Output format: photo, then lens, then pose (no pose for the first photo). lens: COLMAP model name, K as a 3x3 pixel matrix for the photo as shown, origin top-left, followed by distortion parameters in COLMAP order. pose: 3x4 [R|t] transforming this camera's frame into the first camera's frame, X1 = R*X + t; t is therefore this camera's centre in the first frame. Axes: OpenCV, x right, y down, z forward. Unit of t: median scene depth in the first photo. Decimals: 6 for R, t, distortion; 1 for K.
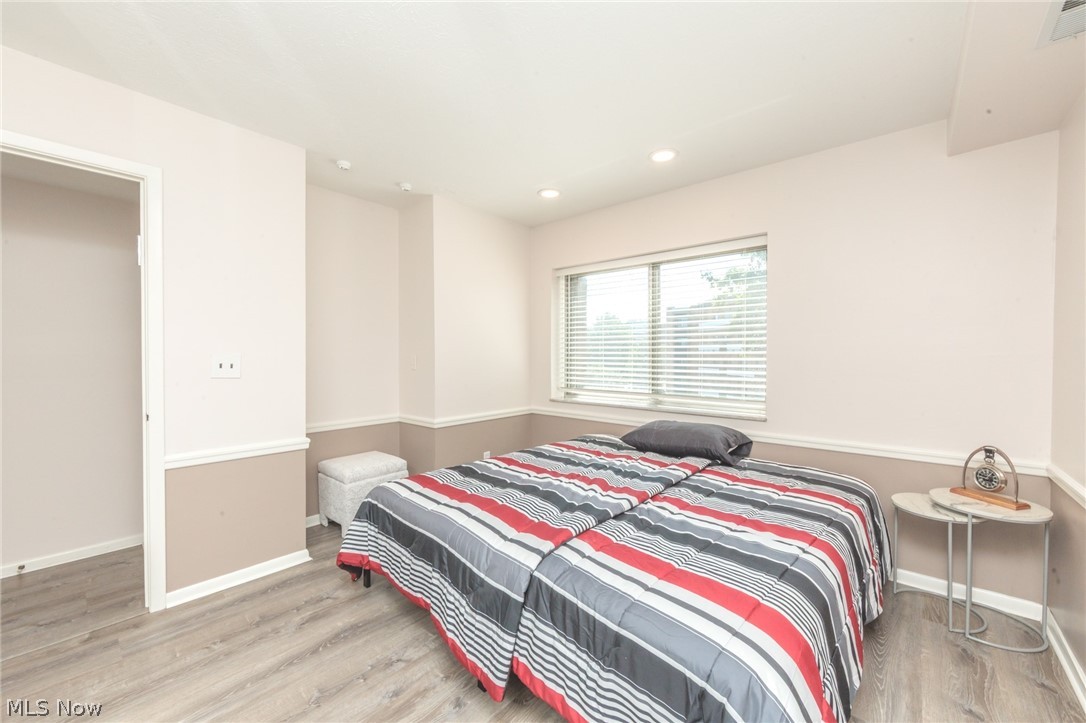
lens RADIAL K [[424.5, 0, 546.4], [0, 424.5, 359.9], [0, 0, 1]] dist [-0.002469, -0.000200]
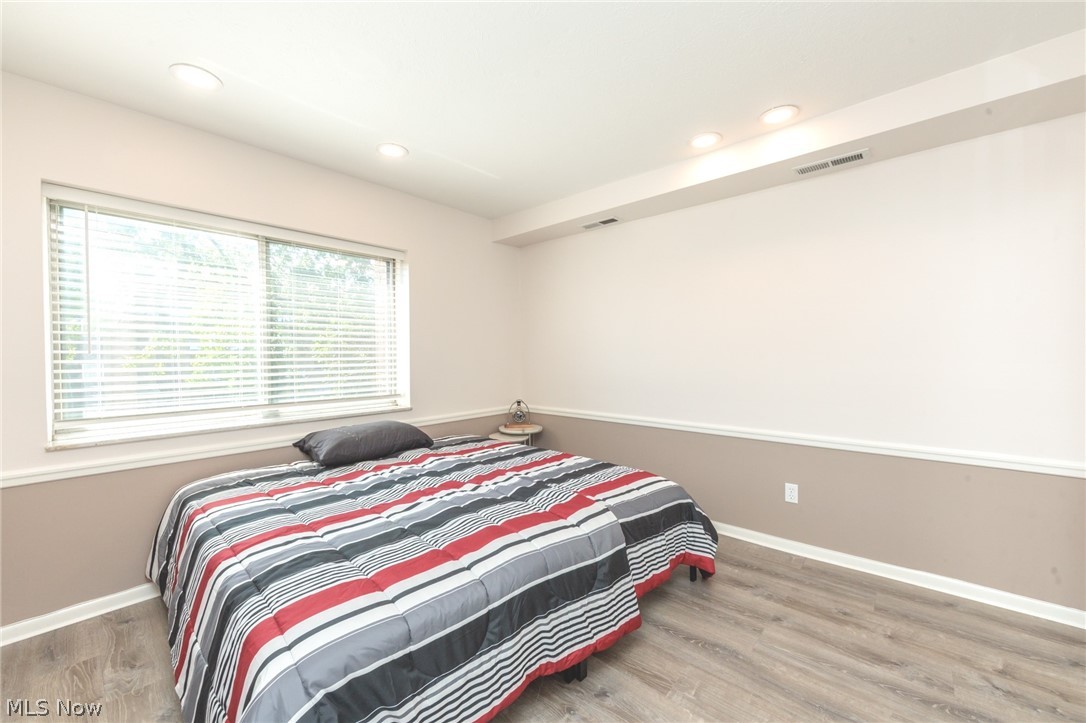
lens RADIAL K [[424.5, 0, 546.4], [0, 424.5, 359.9], [0, 0, 1]] dist [-0.002469, -0.000200]
pose [[0.008764, -0.017233, 0.999813, -0.867361], [0.018508, 0.999683, 0.017068, -0.011222], [-0.999790, 0.018355, 0.009081, 0.791253]]
